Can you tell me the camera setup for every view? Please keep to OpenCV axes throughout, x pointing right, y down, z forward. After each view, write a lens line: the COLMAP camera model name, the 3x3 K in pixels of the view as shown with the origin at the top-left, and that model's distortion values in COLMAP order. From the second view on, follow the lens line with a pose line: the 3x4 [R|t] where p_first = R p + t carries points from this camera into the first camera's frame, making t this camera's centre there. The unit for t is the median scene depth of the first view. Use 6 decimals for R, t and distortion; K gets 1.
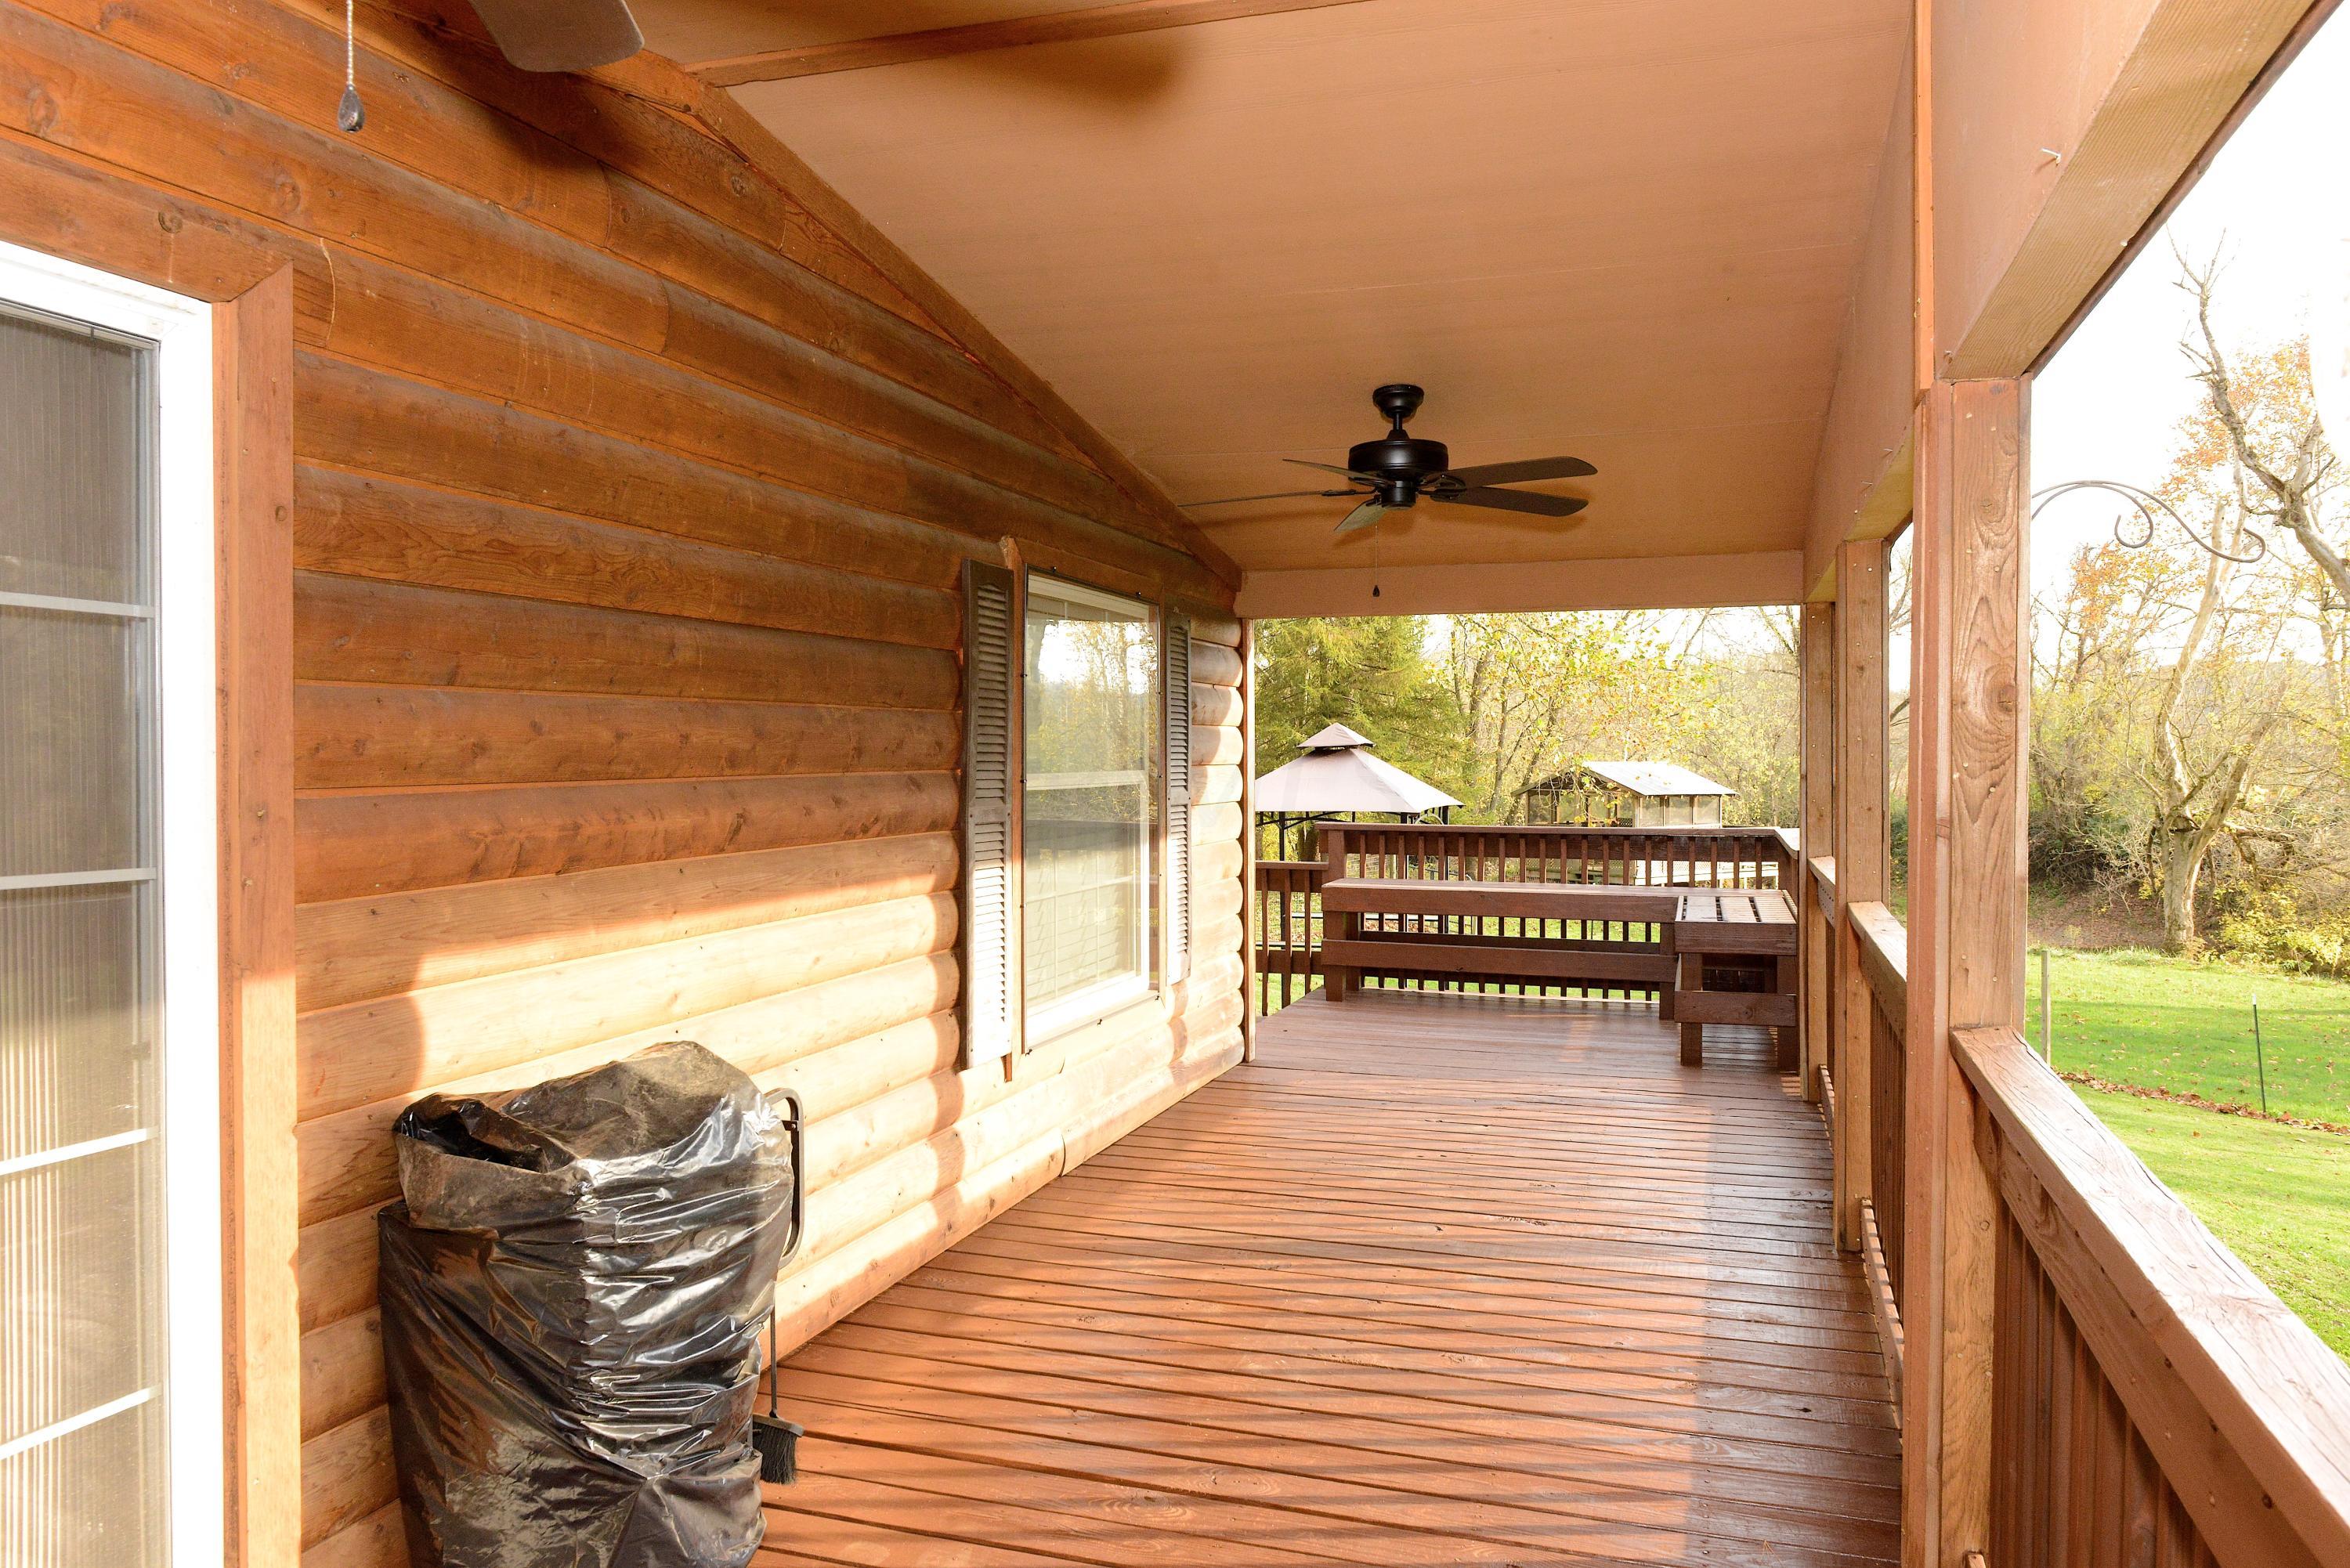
lens RADIAL K [[1629.7, 0, 1188.1], [0, 1629.7, 779.7], [0, 0, 1]] dist [-0.007311, 0.000796]
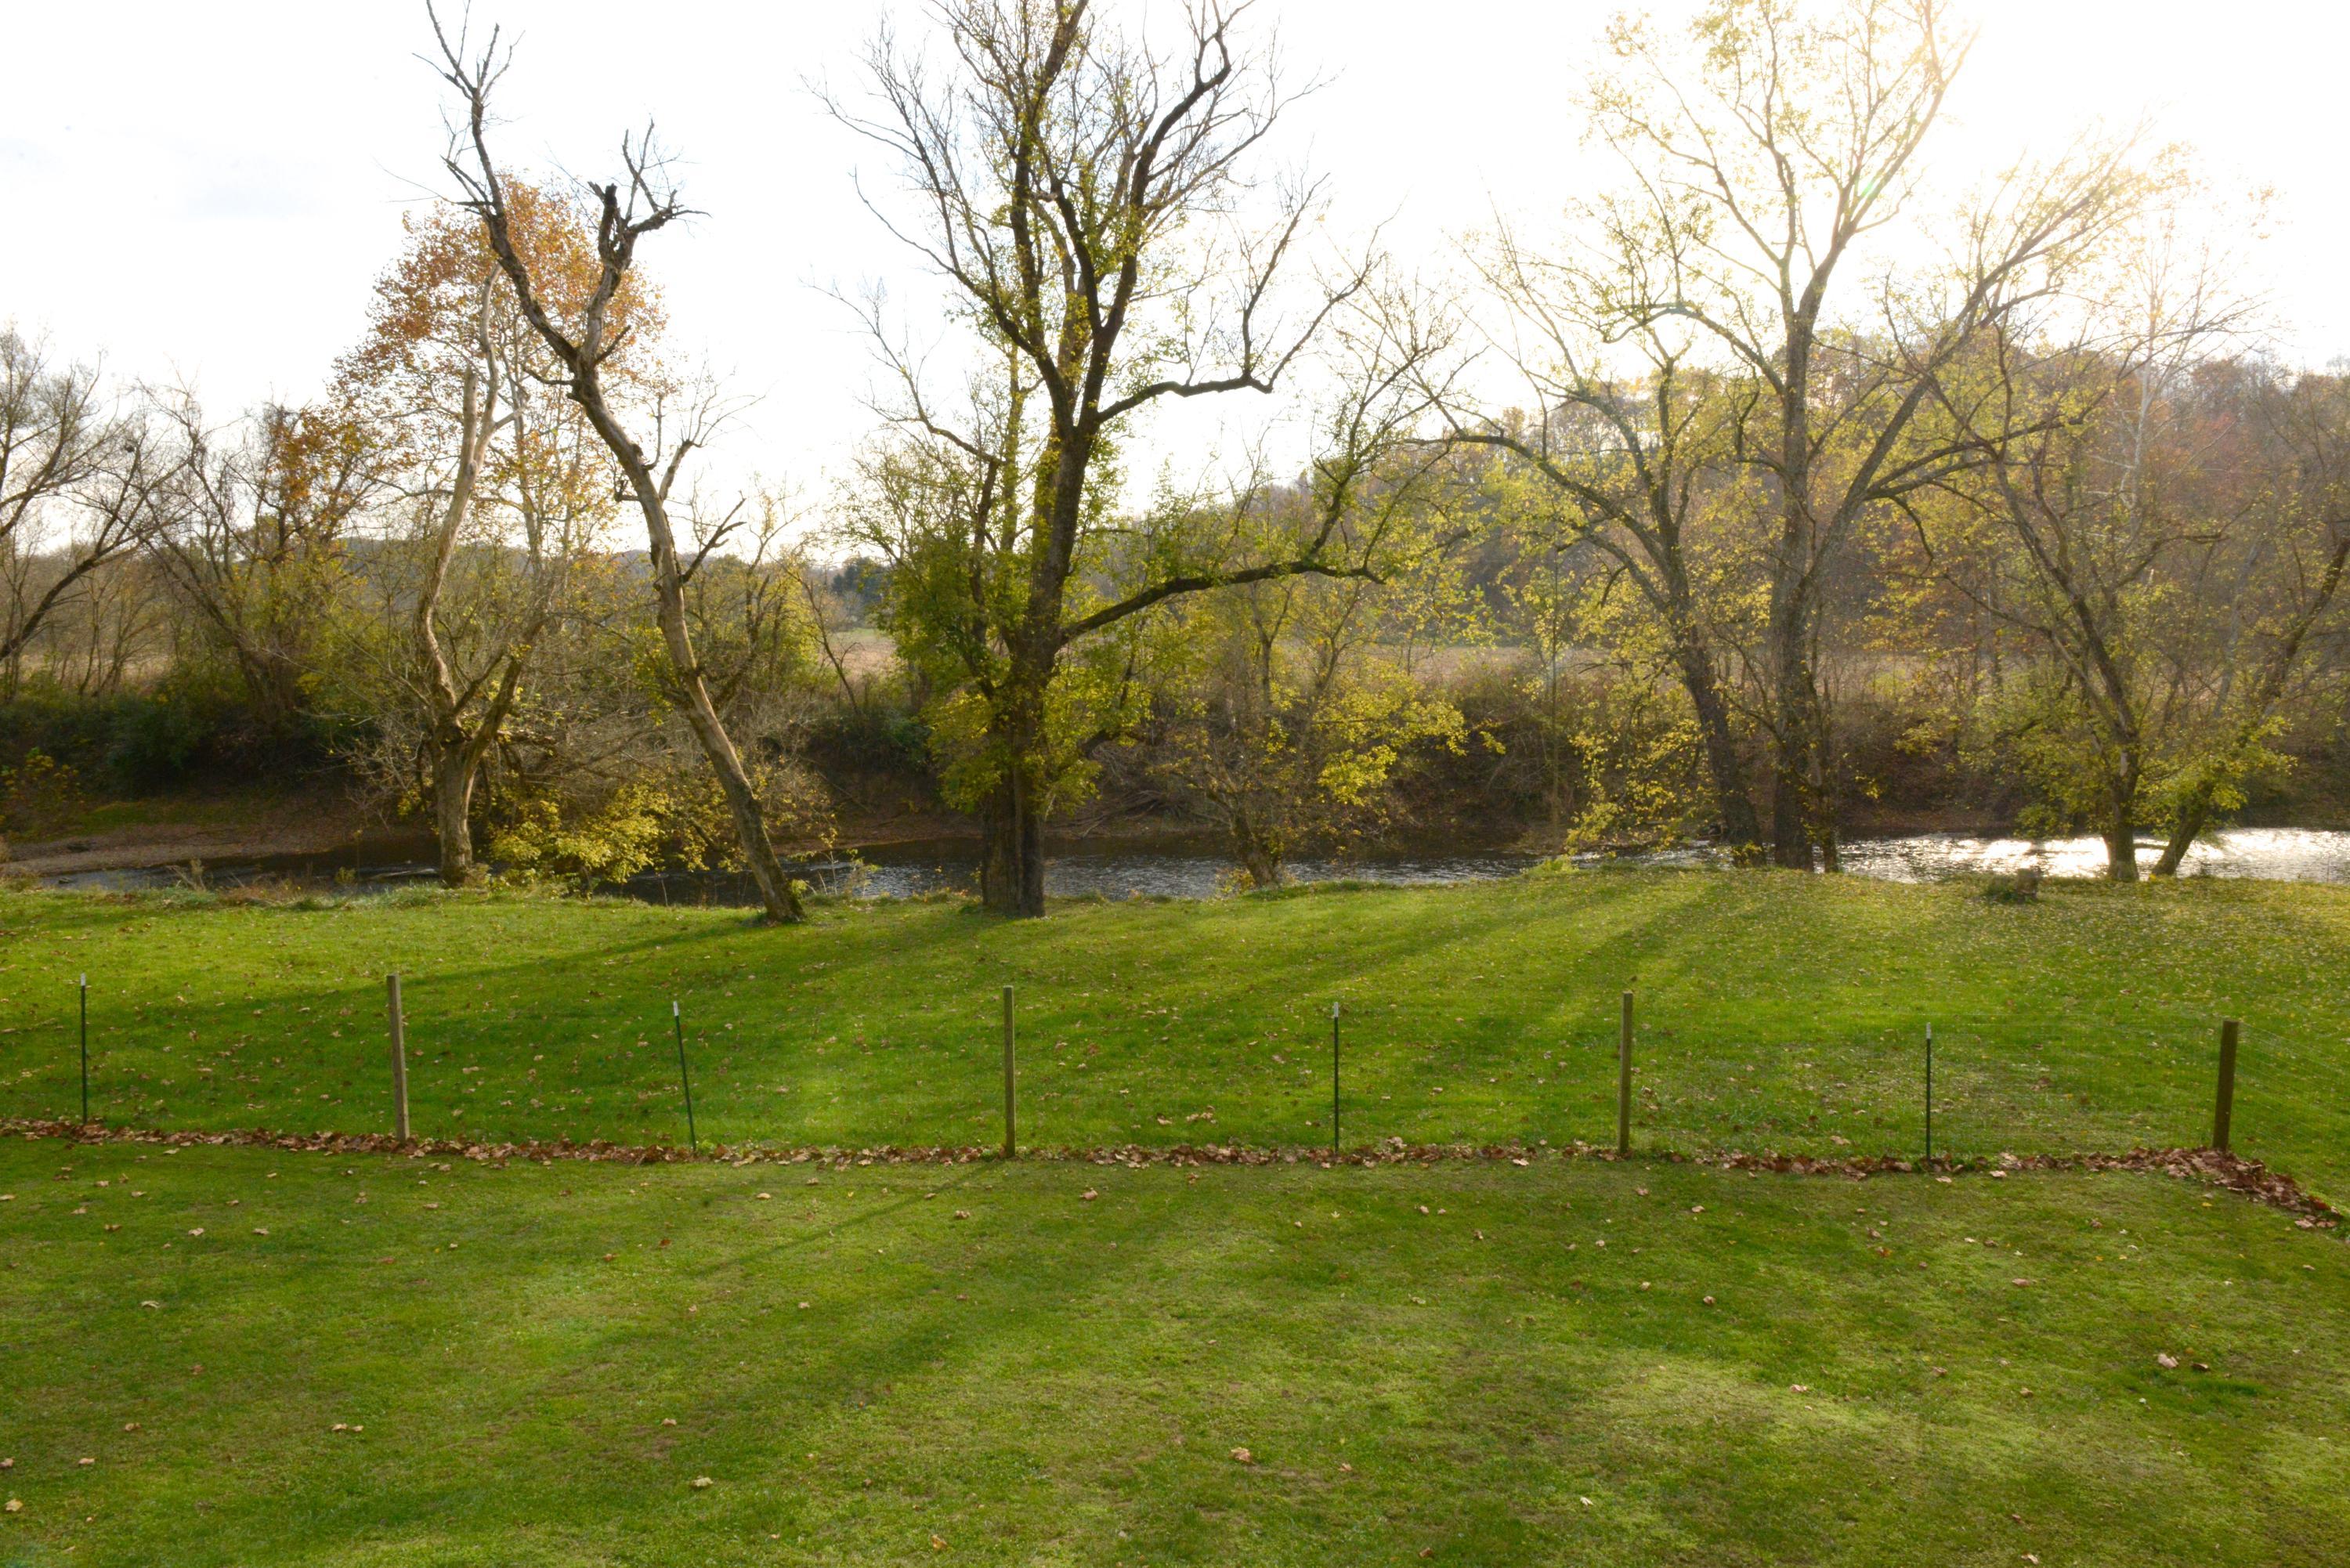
lens RADIAL K [[1629.7, 0, 1189.8], [0, 1629.7, 780.2], [0, 0, 1]] dist [-0.007311, 0.000796]
pose [[0.522823, -0.082674, 0.848423, 0.066553], [0.016680, 0.996087, 0.086784, -0.017515], [-0.852278, -0.031221, 0.522156, 0.190239]]
